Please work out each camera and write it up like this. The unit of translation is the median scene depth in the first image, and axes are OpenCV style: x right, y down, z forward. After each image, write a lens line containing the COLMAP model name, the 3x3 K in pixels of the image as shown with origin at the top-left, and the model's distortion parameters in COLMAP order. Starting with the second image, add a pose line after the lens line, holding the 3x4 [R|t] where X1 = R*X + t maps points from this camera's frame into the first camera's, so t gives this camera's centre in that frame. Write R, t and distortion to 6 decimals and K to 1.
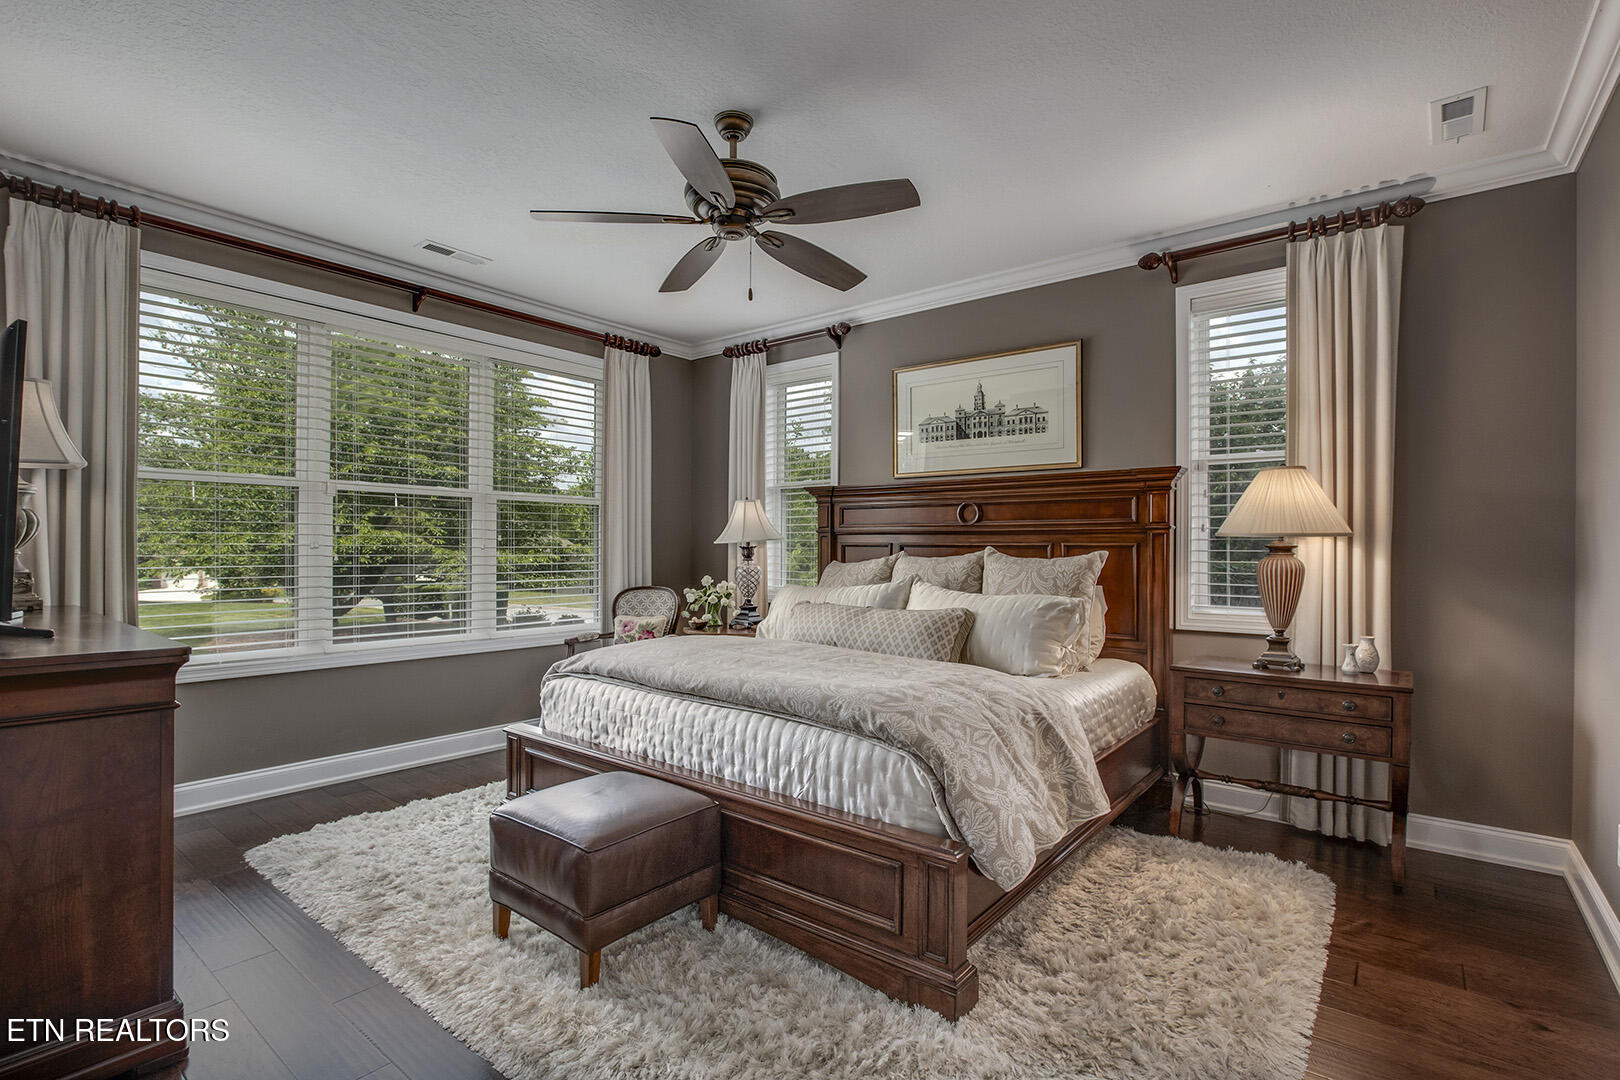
lens RADIAL K [[756.2, 0, 813.4], [0, 756.2, 544.6], [0, 0, 1]] dist [-0.014490, -0.000196]
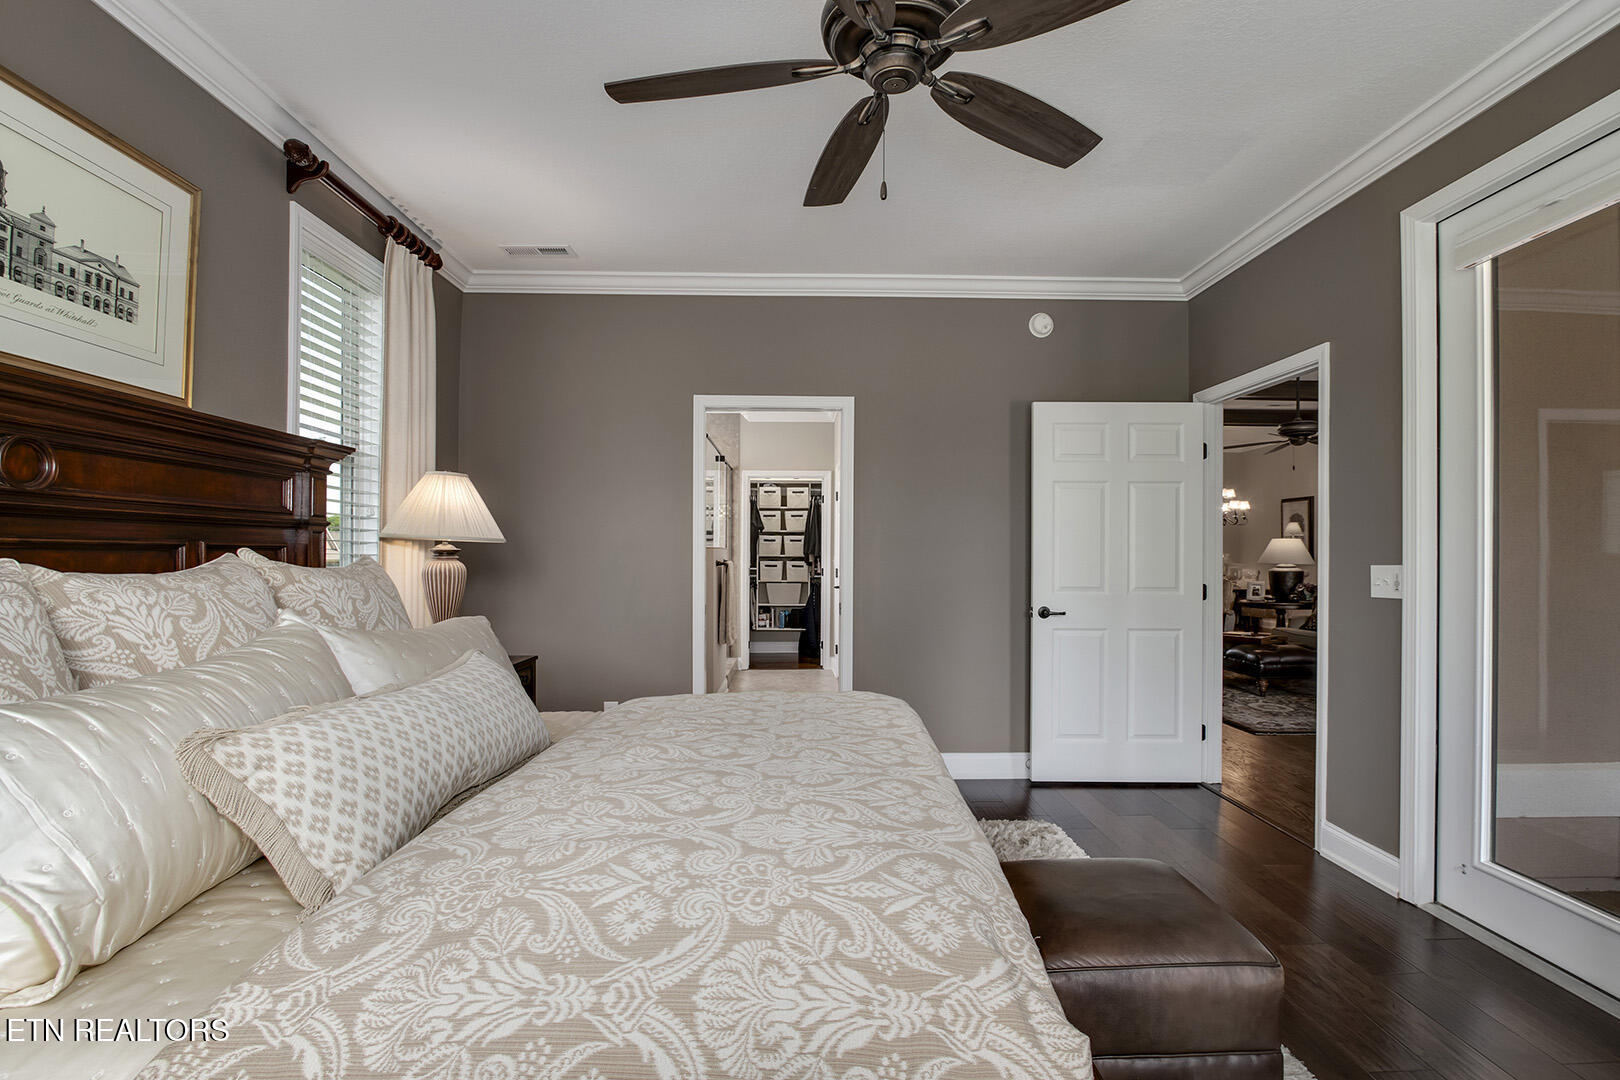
lens RADIAL K [[756.2, 0, 812.1], [0, 756.2, 543.8], [0, 0, 1]] dist [-0.014490, -0.000196]
pose [[-0.643126, 0.000654, 0.765760, -0.369571], [-0.009199, 0.999921, -0.008580, 0.000450], [-0.765705, -0.012562, -0.643069, 0.959561]]
